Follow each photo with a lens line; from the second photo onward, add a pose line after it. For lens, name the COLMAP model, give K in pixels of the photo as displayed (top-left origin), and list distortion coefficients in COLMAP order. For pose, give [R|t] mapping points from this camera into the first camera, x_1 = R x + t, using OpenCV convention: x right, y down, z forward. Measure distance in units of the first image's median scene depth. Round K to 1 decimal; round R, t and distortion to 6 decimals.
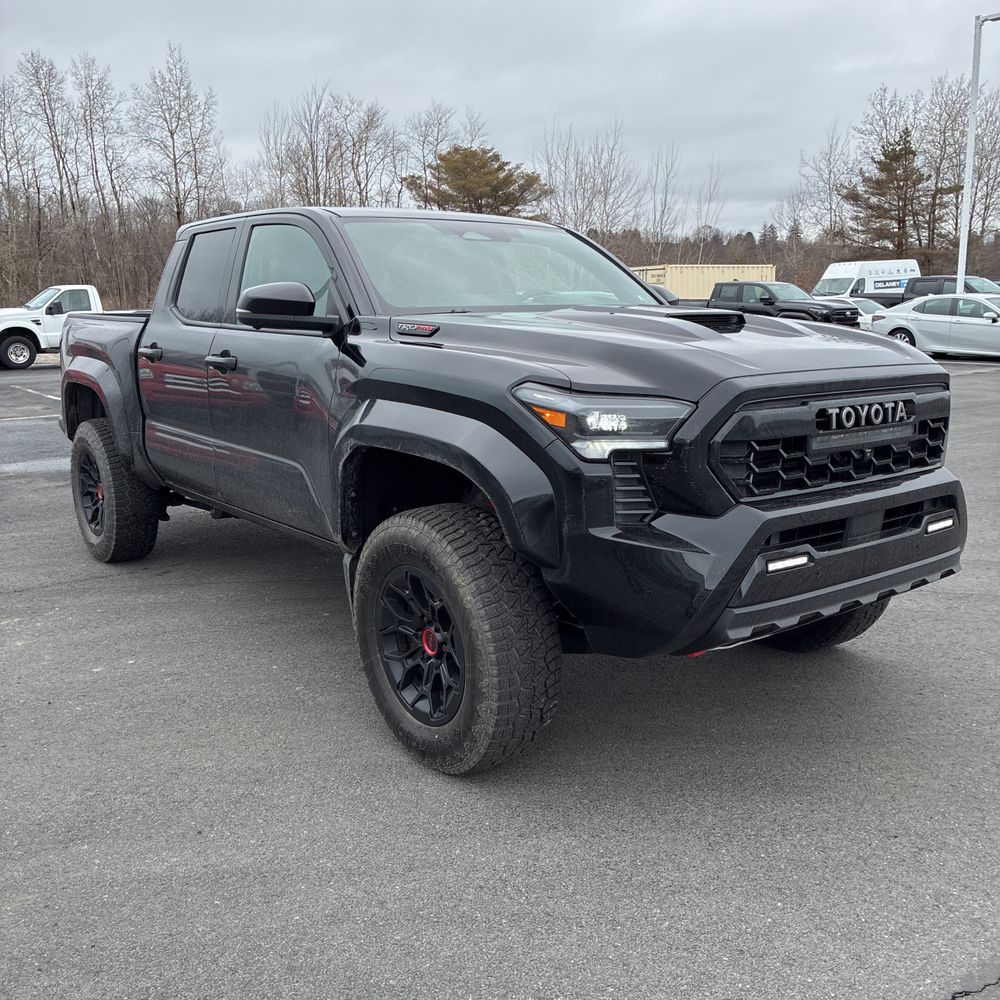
lens RADIAL K [[1000.7, 0, 490.7], [0, 1000.7, 502.0], [0, 0, 1]] dist [0.047106, -0.006504]
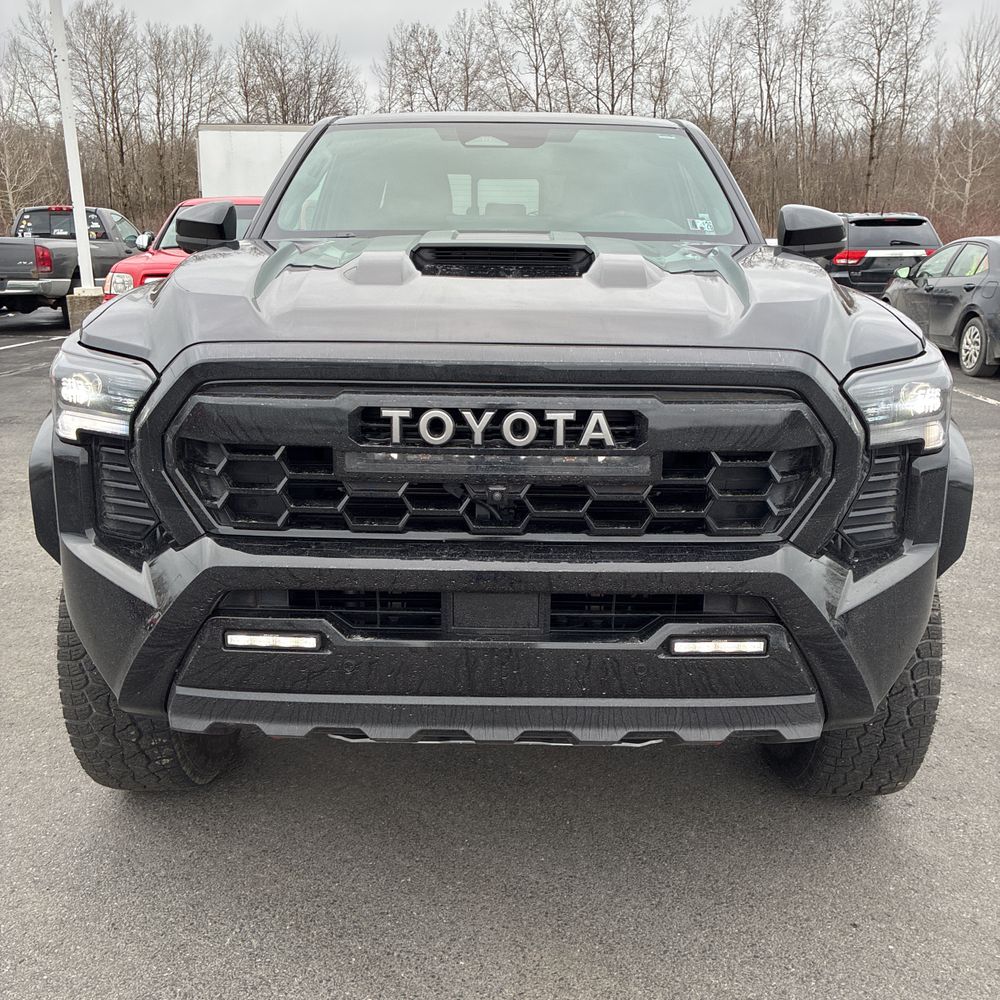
lens RADIAL K [[997.4, 0, 496.8], [0, 997.4, 505.5], [0, 0, 1]] dist [0.078893, -0.114167]
pose [[0.790990, 0.173607, -0.586681, 0.696574], [-0.132242, 0.984743, 0.113104, -0.103941], [0.597366, -0.011881, 0.801881, 0.521845]]
